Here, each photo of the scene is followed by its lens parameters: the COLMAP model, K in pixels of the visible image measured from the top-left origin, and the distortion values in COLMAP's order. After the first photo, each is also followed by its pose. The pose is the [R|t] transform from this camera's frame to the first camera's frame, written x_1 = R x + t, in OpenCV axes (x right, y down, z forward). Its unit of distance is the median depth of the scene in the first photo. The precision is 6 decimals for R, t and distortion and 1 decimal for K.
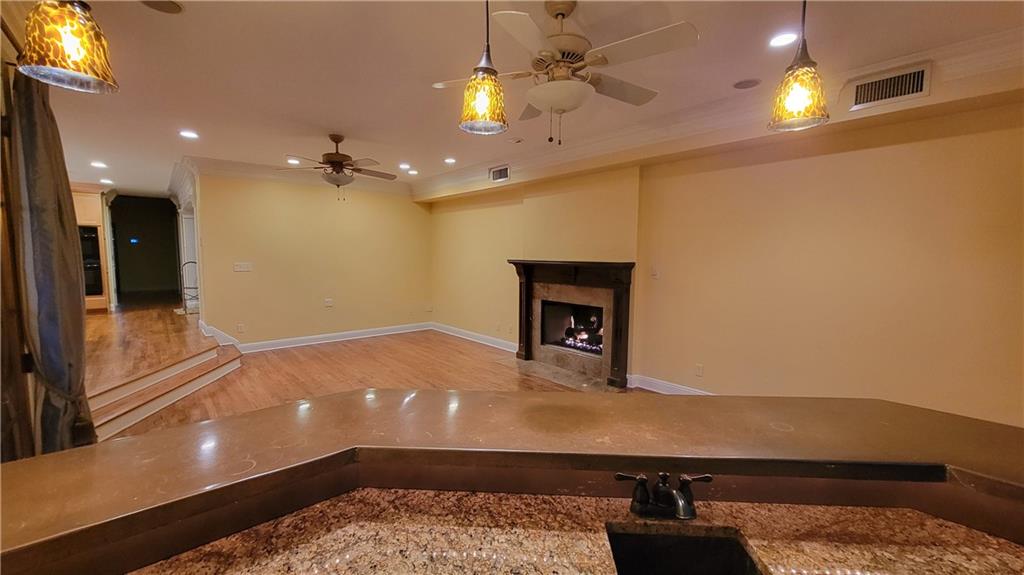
lens RADIAL K [[415.8, 0, 515.7], [0, 415.8, 288.8], [0, 0, 1]] dist [-0.004185, -0.000784]
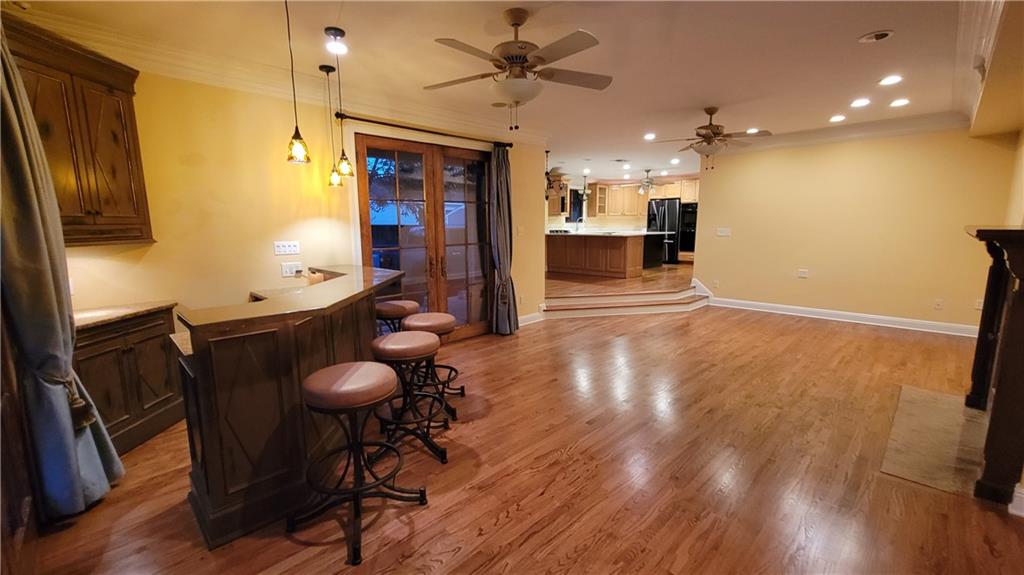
lens RADIAL K [[415.8, 0, 499.4], [0, 415.8, 292.9], [0, 0, 1]] dist [-0.004185, -0.000784]
pose [[0.050189, 0.156393, -0.986419, 0.522687], [-0.075434, 0.985436, 0.152399, -0.016834], [0.995887, 0.066761, 0.061255, 0.330157]]
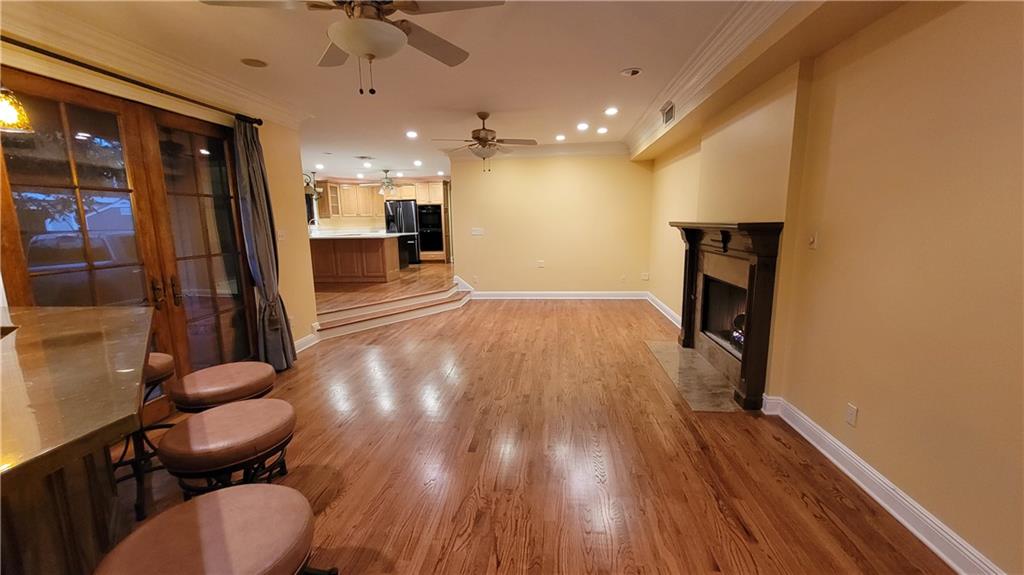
lens RADIAL K [[415.8, 0, 504.2], [0, 415.8, 291.1], [0, 0, 1]] dist [-0.004185, -0.000784]
pose [[0.671372, 0.101967, -0.734072, 0.374763], [-0.038735, 0.993964, 0.102641, -0.005822], [0.740107, -0.040476, 0.671270, 0.210210]]
